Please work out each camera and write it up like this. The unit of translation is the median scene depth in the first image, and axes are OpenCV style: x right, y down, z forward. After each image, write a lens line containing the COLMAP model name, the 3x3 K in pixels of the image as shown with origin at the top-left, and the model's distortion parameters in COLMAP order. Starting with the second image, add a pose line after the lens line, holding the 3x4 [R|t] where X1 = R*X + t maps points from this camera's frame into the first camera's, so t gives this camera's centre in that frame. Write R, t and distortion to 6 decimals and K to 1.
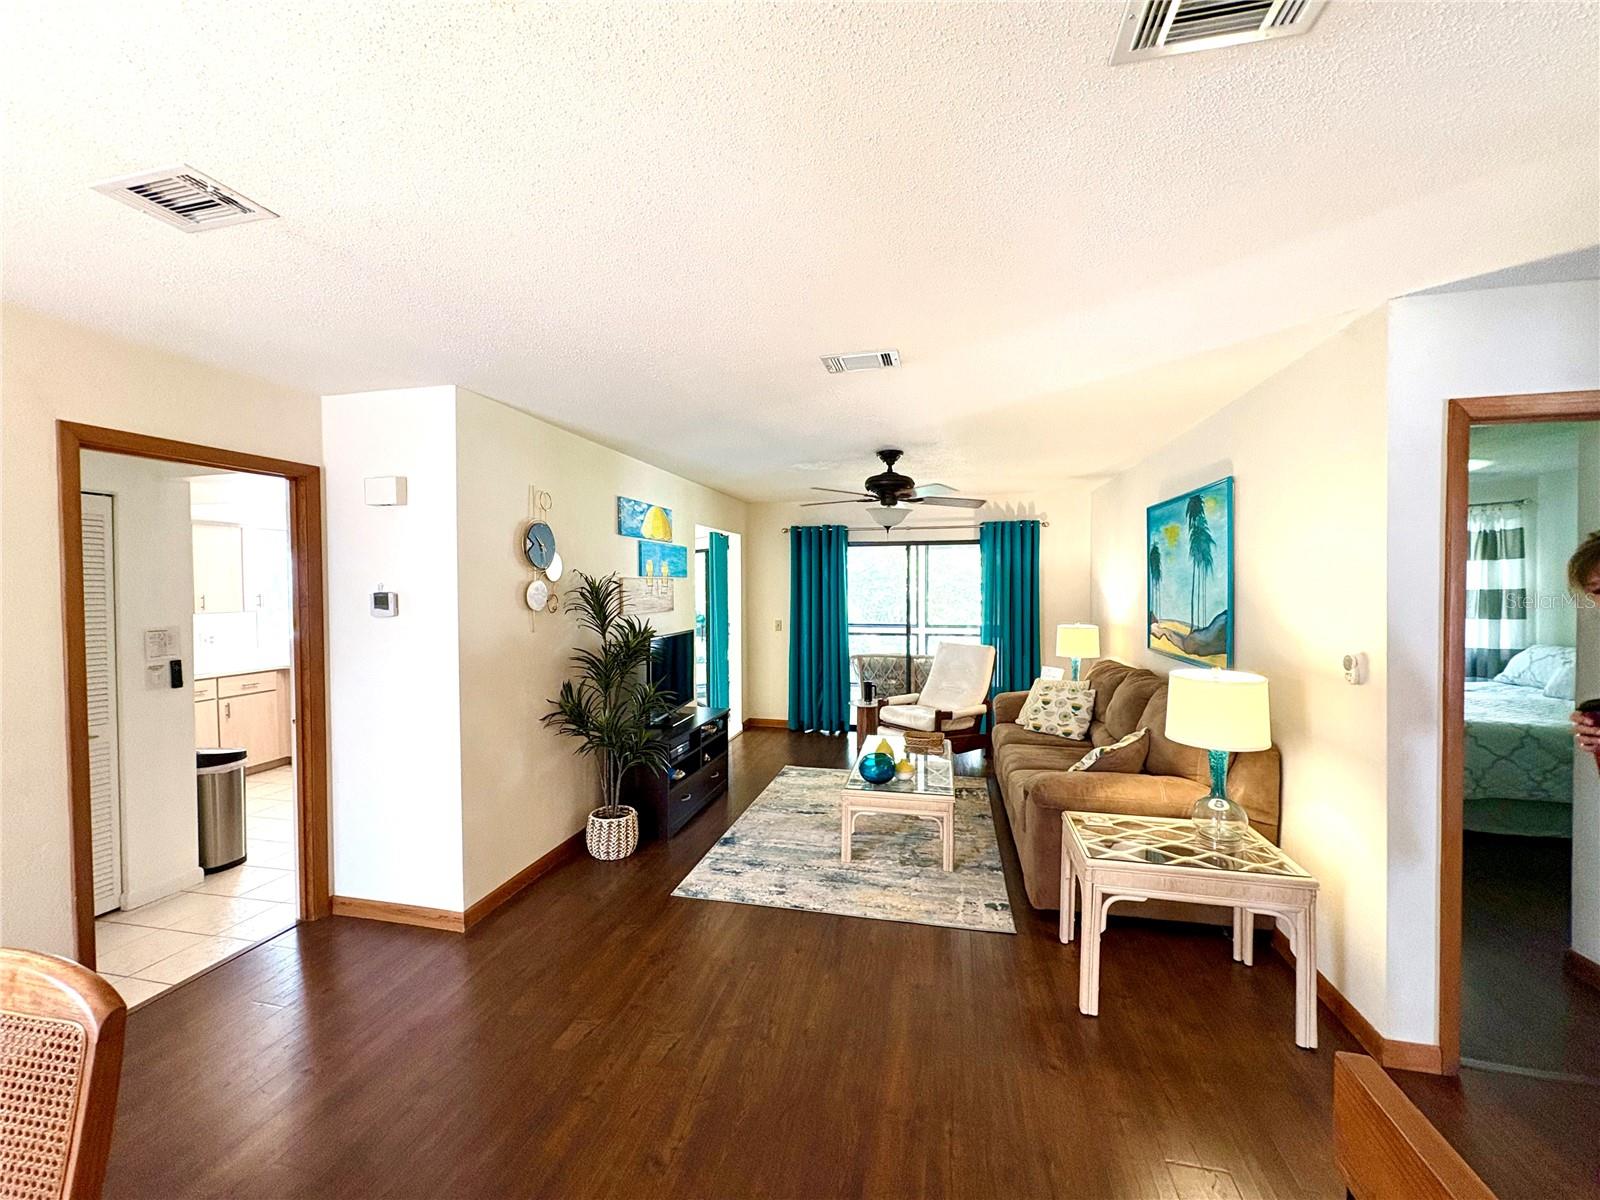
lens RADIAL K [[635.7, 0, 801.9], [0, 635.7, 599.2], [0, 0, 1]] dist [0.002198, 0.000382]
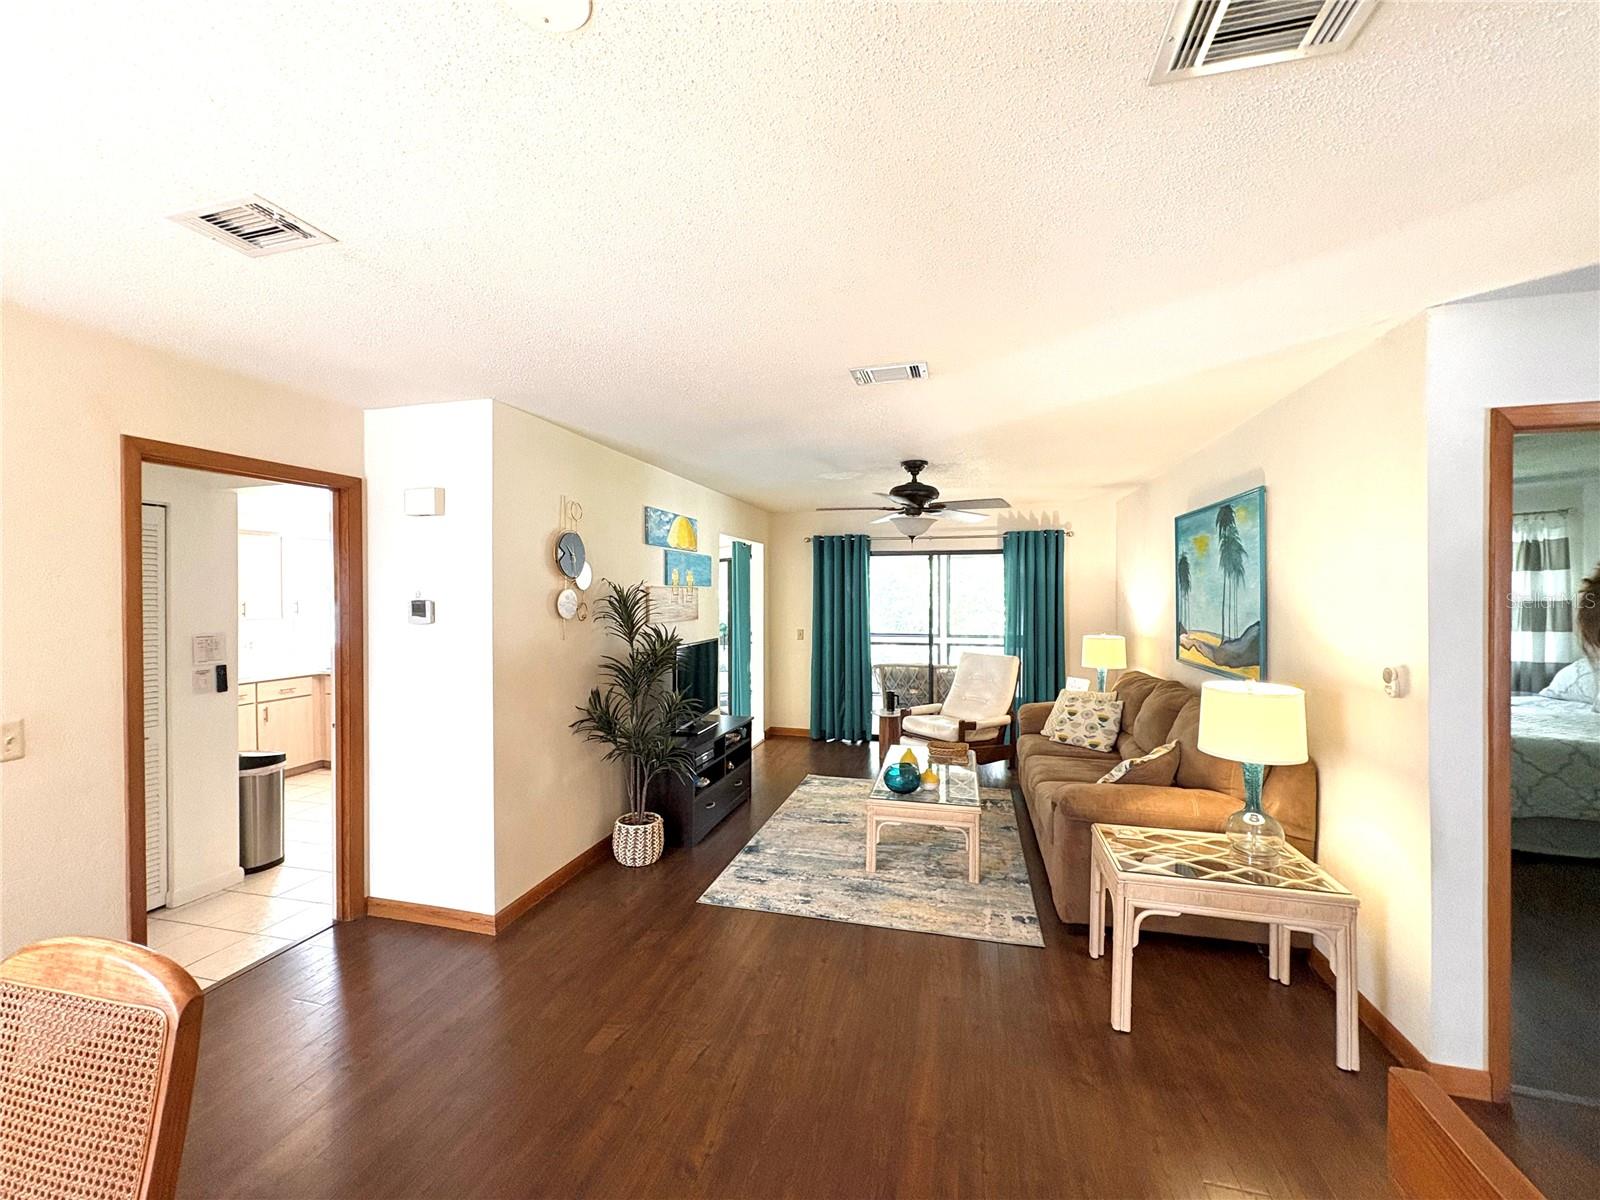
lens RADIAL K [[635.7, 0, 802.2], [0, 635.7, 598.9], [0, 0, 1]] dist [0.002198, 0.000382]
pose [[0.999576, 0.003423, -0.028916, -0.013570], [-0.003849, 0.999885, -0.014693, -0.000174], [0.028862, 0.014798, 0.999474, -0.008098]]
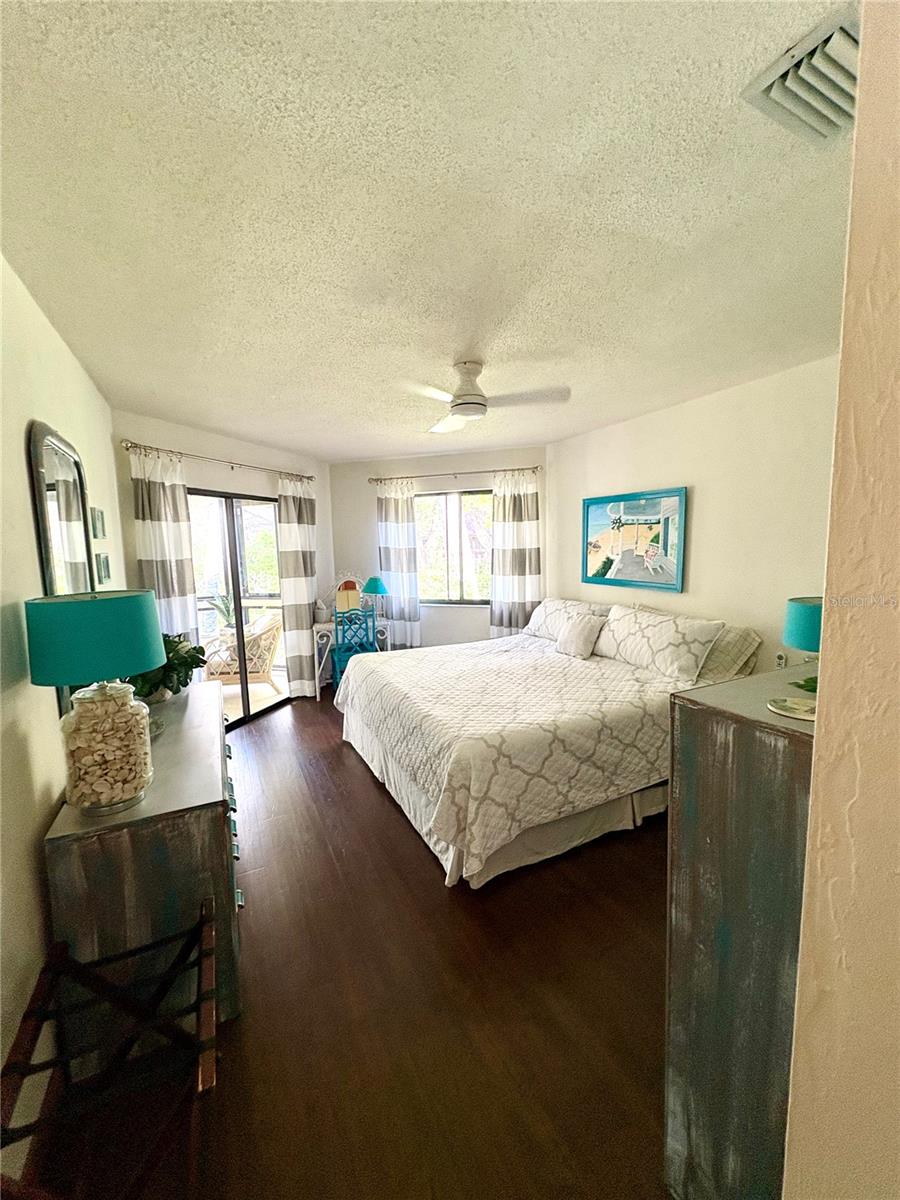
lens RADIAL K [[476.8, 0, 454.3], [0, 476.8, 595.8], [0, 0, 1]] dist [0.002198, 0.000382]
pose [[0.770513, -0.085292, 0.631692, 0.876684], [0.034358, 0.995124, 0.092455, -0.026535], [-0.636498, -0.049534, 0.769686, 0.812707]]
